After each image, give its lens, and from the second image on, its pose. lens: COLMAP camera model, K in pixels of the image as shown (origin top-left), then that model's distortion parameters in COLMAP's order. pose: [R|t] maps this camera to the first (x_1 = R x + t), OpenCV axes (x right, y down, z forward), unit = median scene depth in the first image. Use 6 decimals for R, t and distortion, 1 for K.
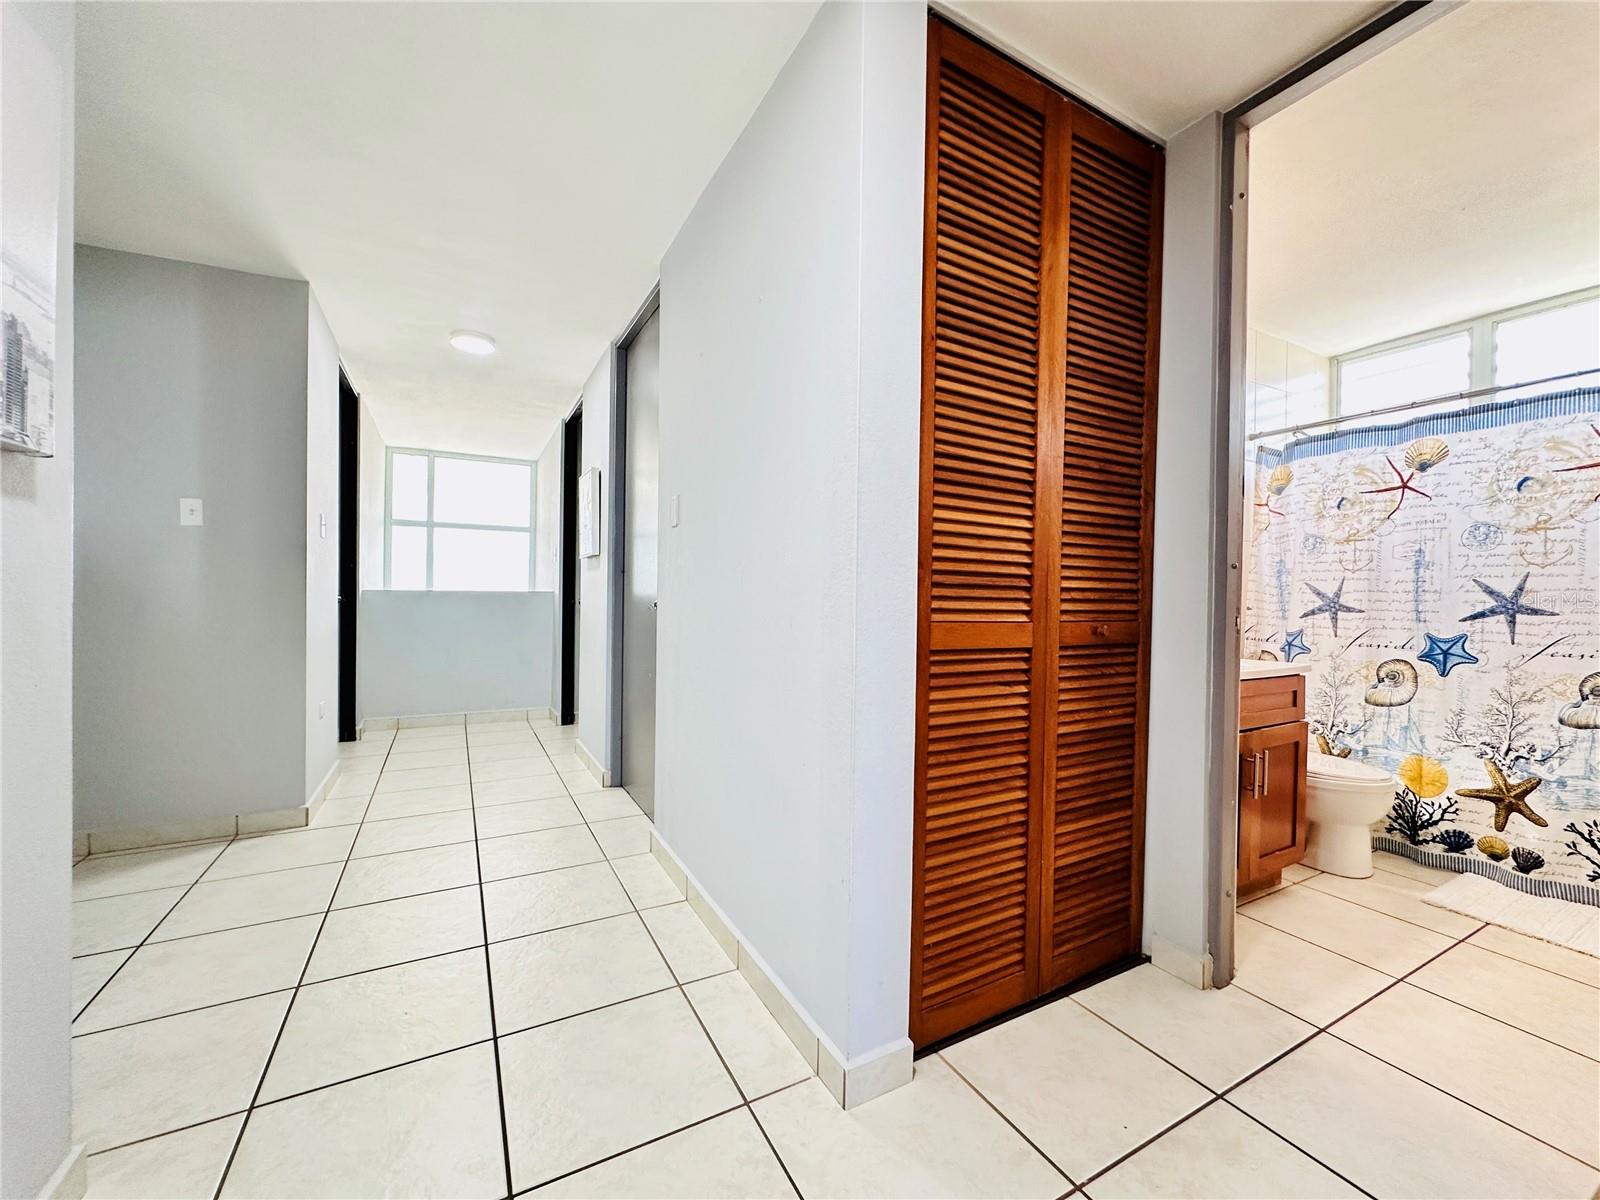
lens RADIAL K [[638.1, 0, 809.4], [0, 638.1, 600.3], [0, 0, 1]] dist [0.001106, 0.001395]
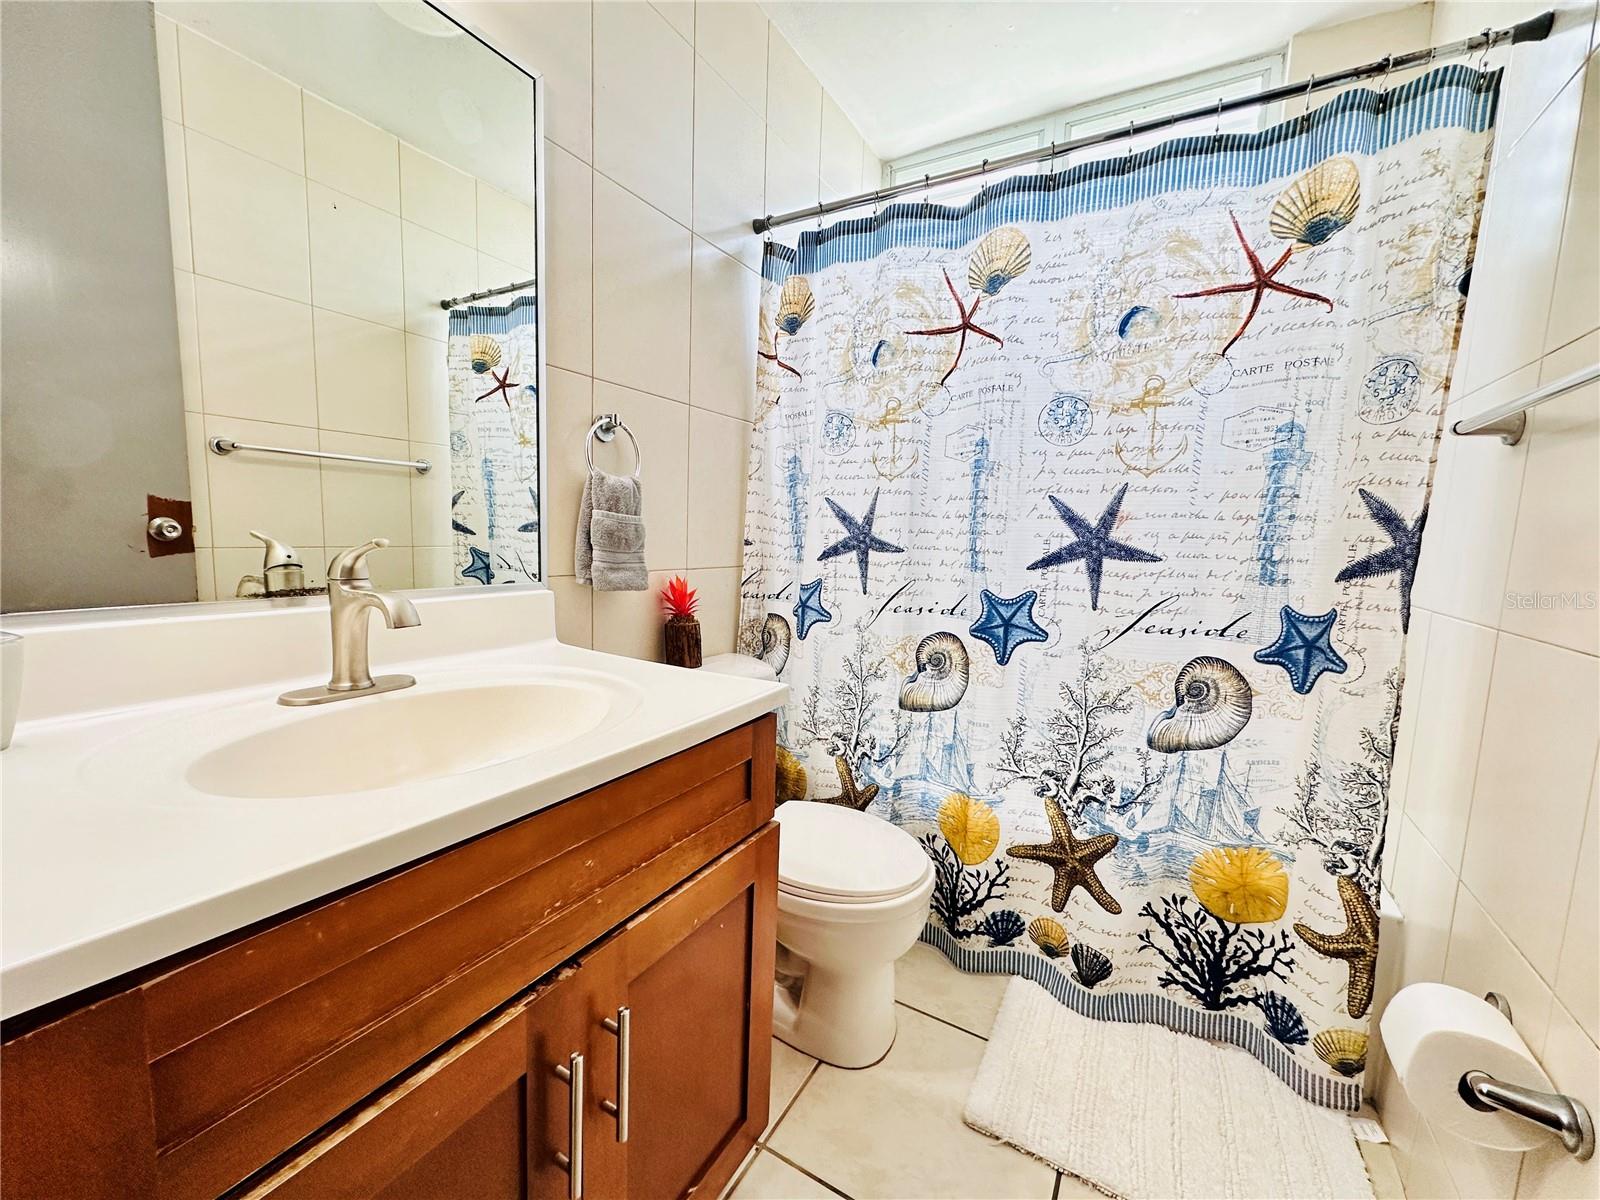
lens RADIAL K [[638.1, 0, 796.3], [0, 638.1, 598.2], [0, 0, 1]] dist [0.001106, 0.001395]
pose [[0.865816, -0.042435, 0.498560, 0.552750], [-0.014811, 0.993787, 0.110308, -0.001544], [-0.500143, -0.102891, 0.859808, 0.612613]]
